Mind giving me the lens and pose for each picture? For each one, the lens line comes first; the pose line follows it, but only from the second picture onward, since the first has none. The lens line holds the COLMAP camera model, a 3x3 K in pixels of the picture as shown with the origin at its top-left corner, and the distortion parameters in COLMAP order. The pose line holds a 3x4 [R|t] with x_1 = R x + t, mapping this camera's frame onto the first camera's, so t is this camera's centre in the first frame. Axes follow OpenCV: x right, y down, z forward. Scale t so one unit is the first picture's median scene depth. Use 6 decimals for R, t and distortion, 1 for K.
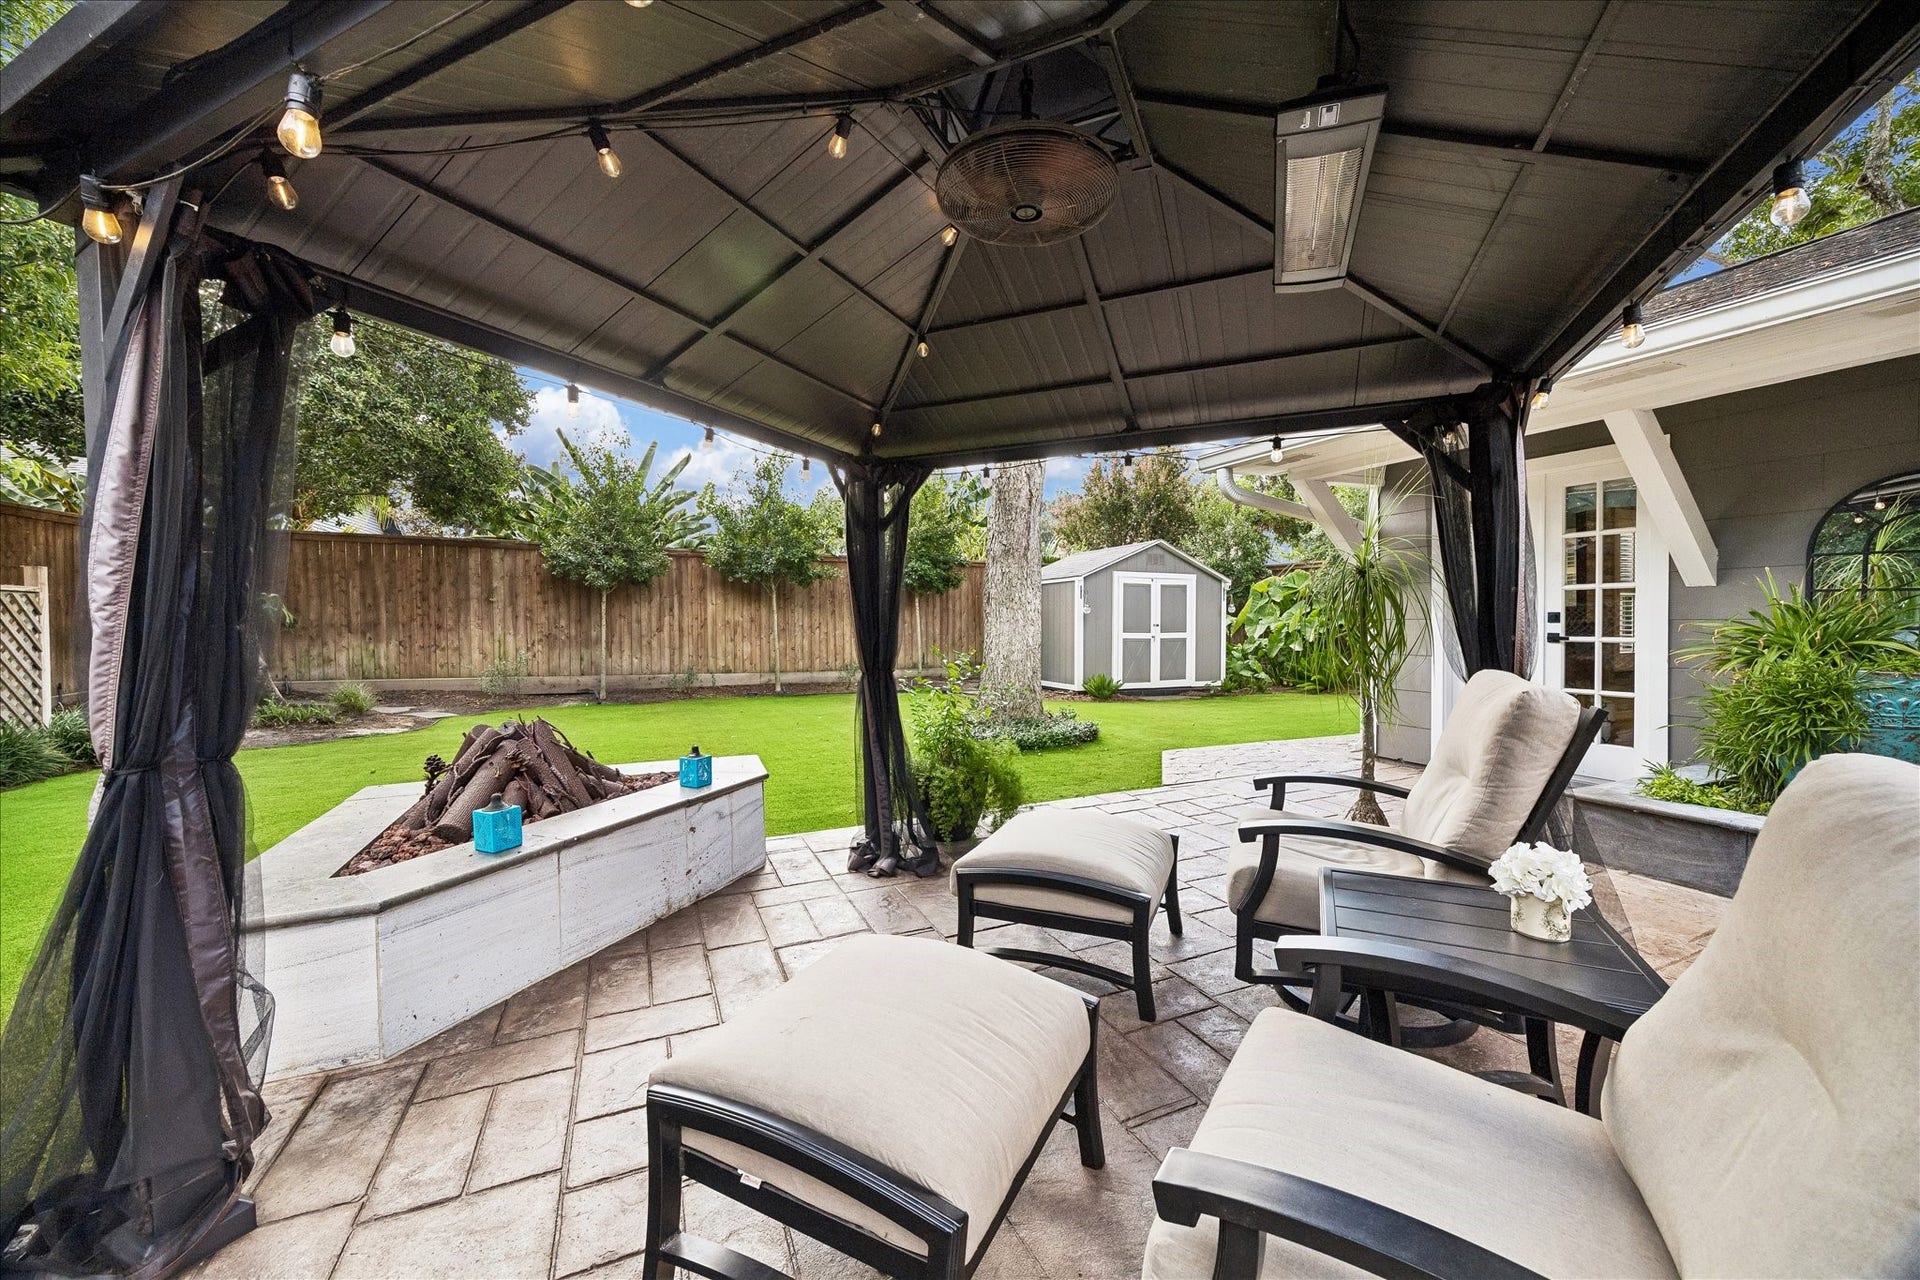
lens RADIAL K [[735.8, 0, 955.8], [0, 735.8, 633.1], [0, 0, 1]] dist [-0.002954, -0.000046]
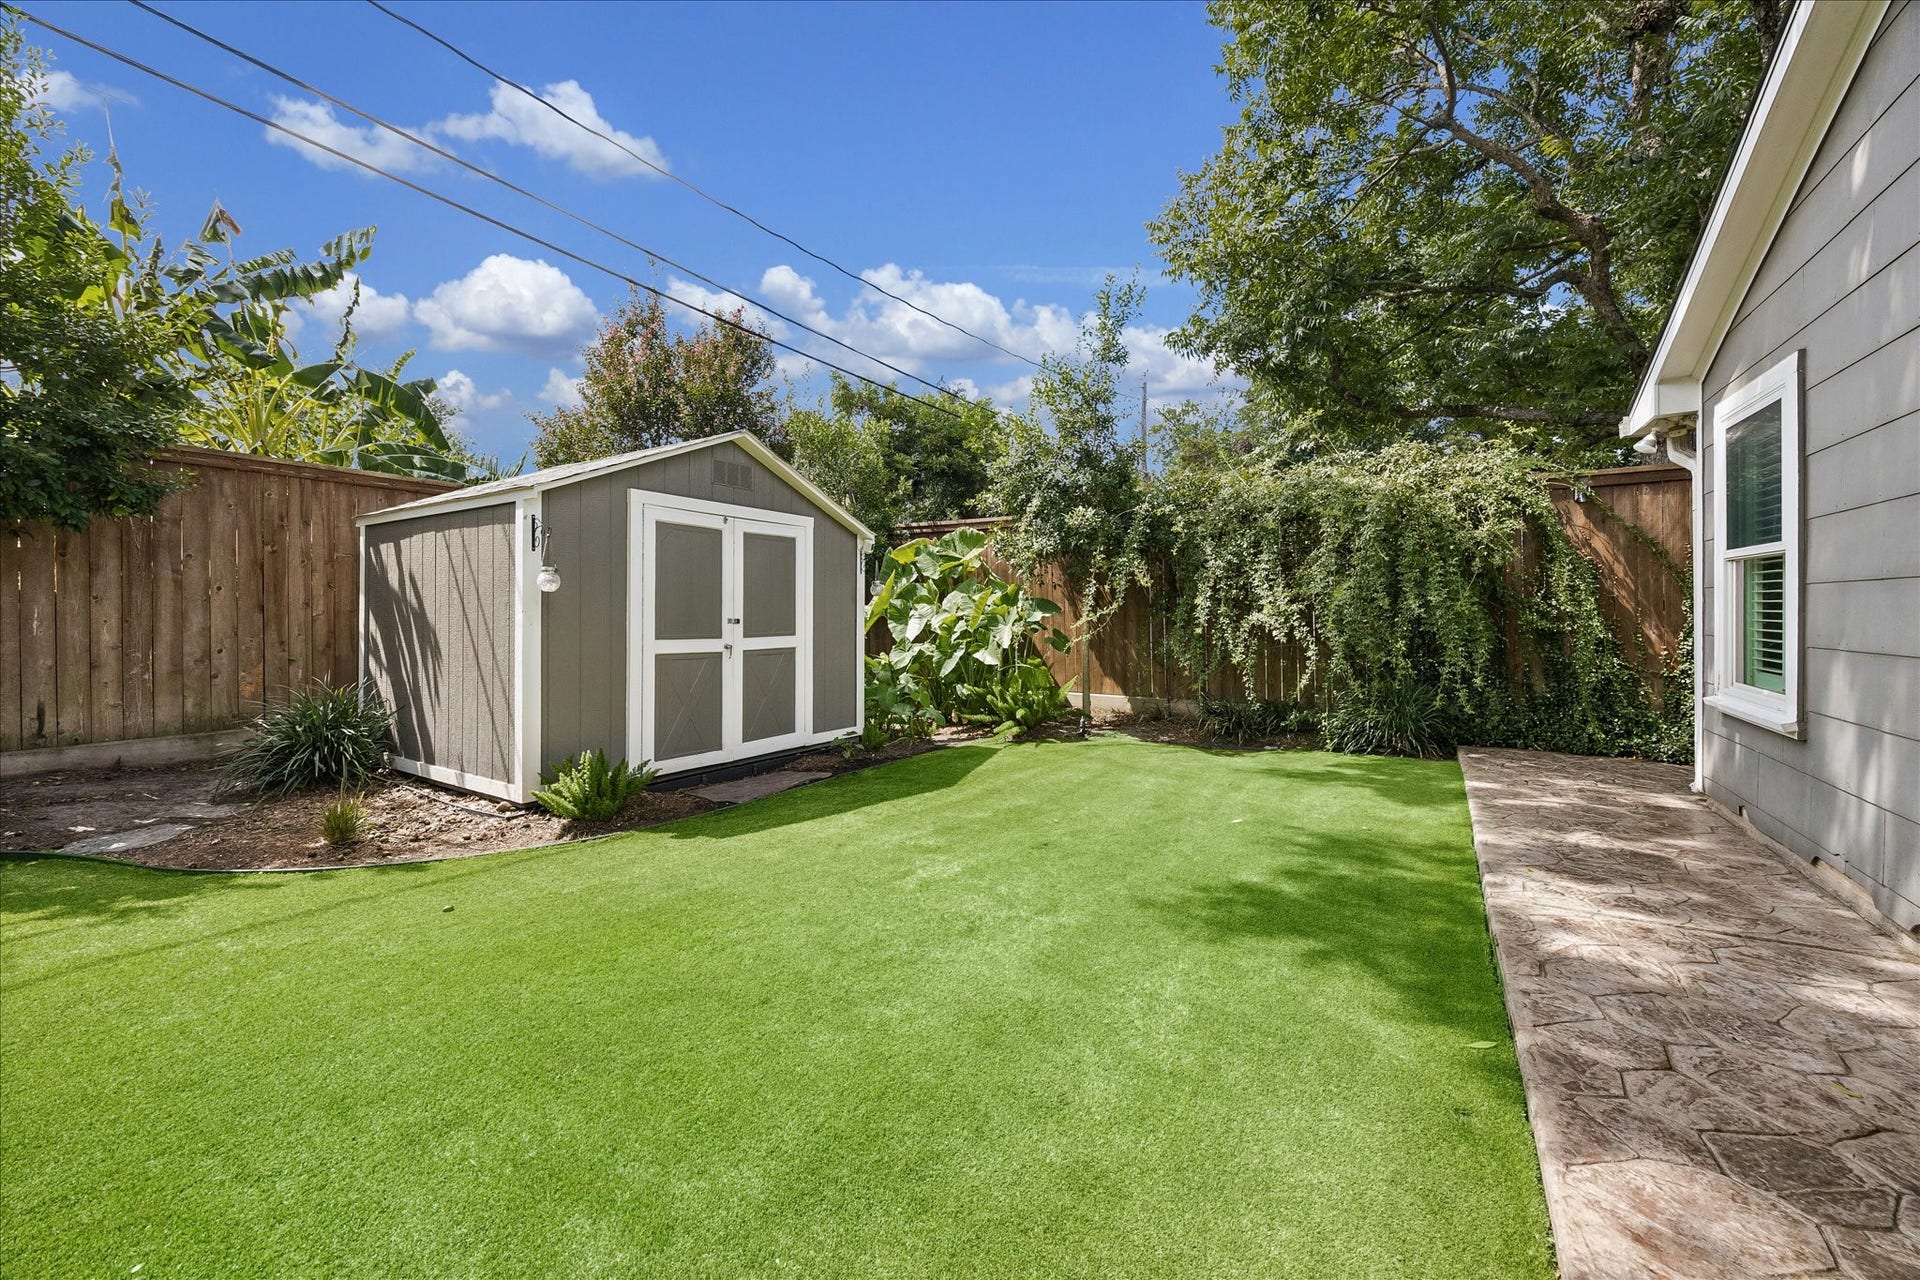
lens RADIAL K [[735.8, 0, 967.8], [0, 735.8, 622.9], [0, 0, 1]] dist [-0.002954, -0.000046]
pose [[0.823271, -0.005150, 0.567626, 0.134795], [0.006460, 0.999979, -0.000298, -0.008577], [-0.567612, 0.003912, 0.823287, 0.548554]]
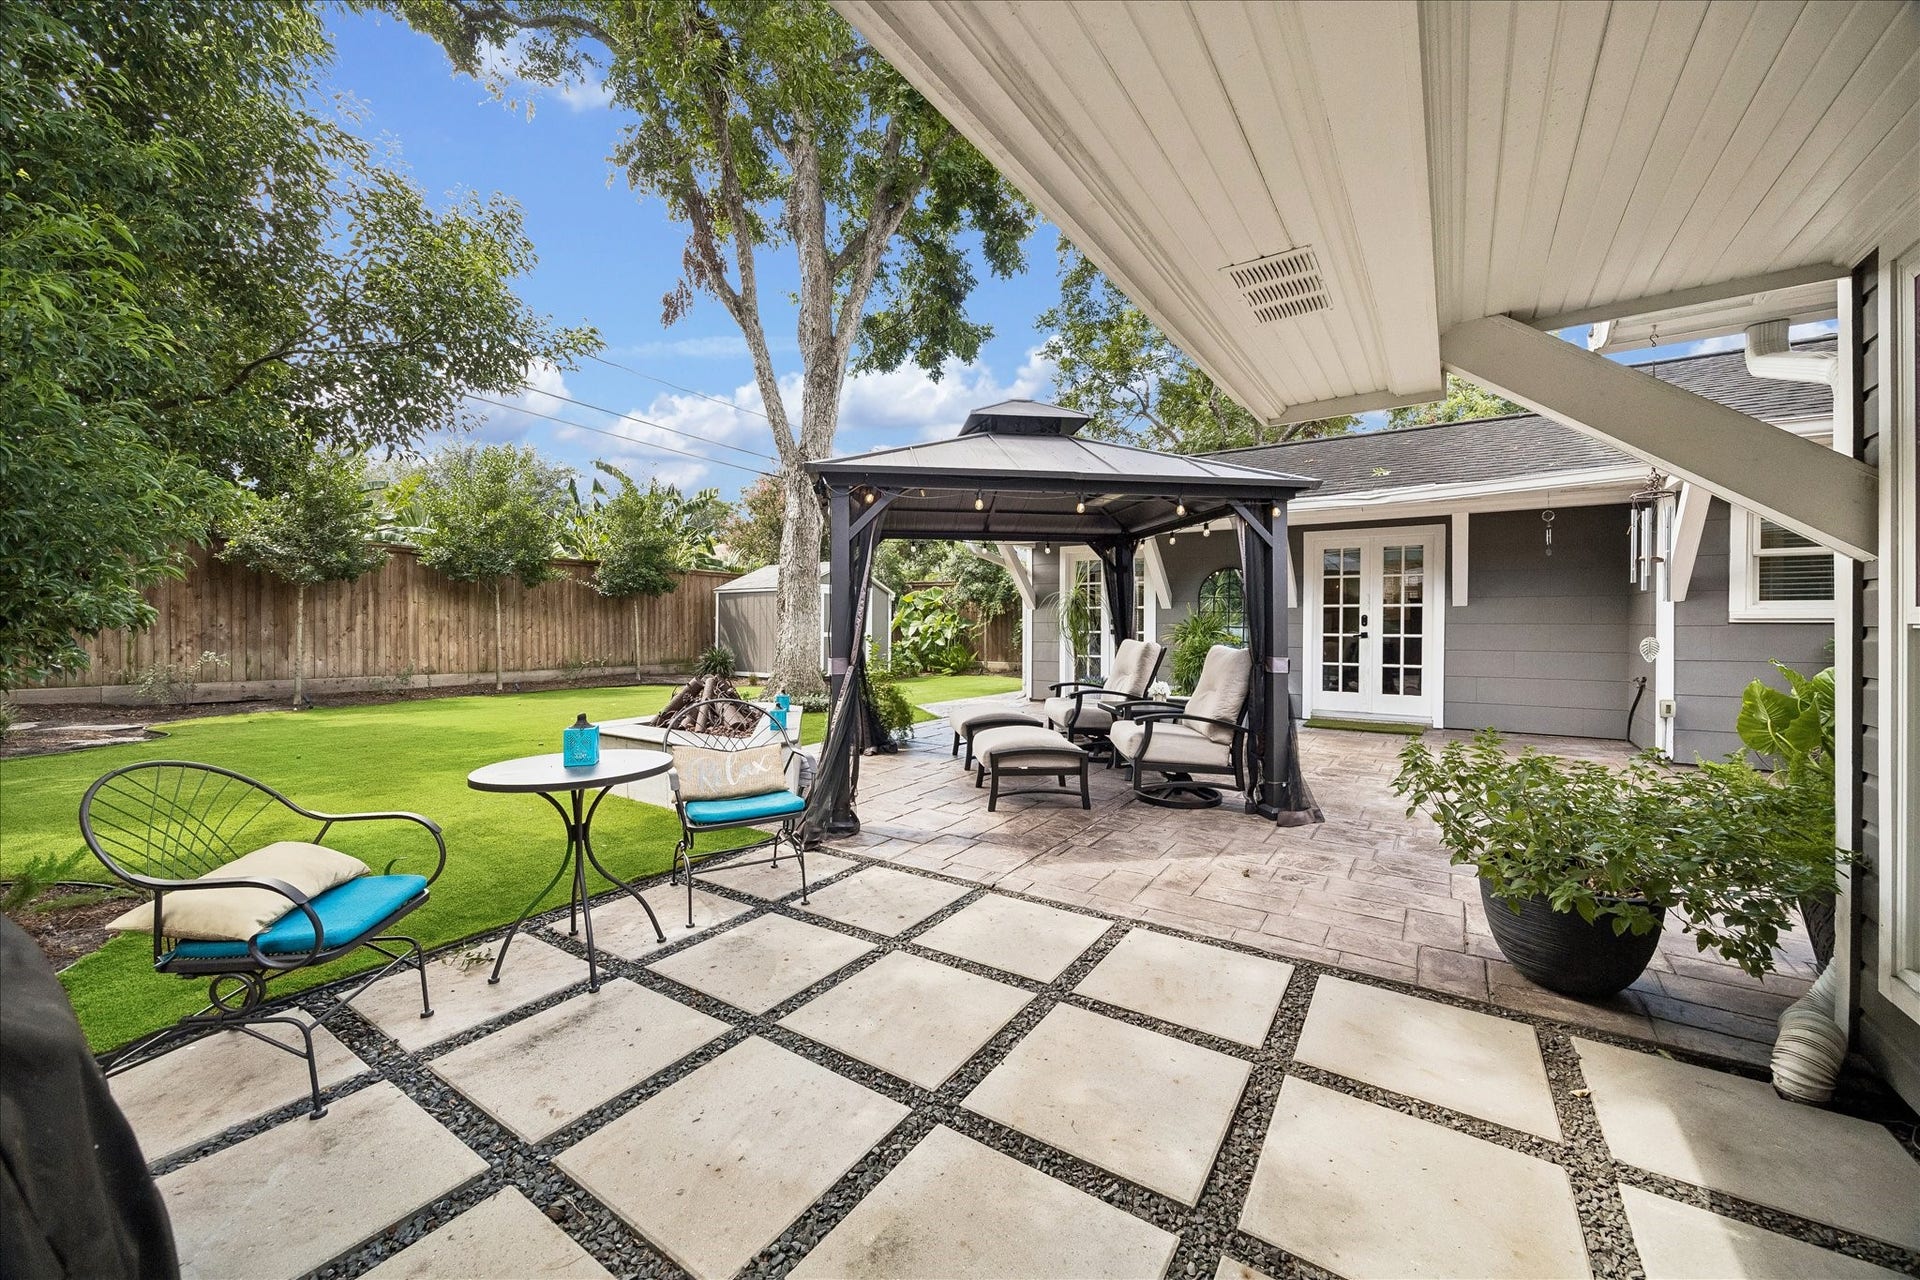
lens RADIAL K [[735.8, 0, 964.3], [0, 735.8, 636.3], [0, 0, 1]] dist [-0.002954, -0.000046]
pose [[0.841584, -0.002297, 0.540121, -0.249429], [0.002920, 0.999996, -0.000296, 0.007099], [-0.540118, 0.001827, 0.841587, -0.195886]]
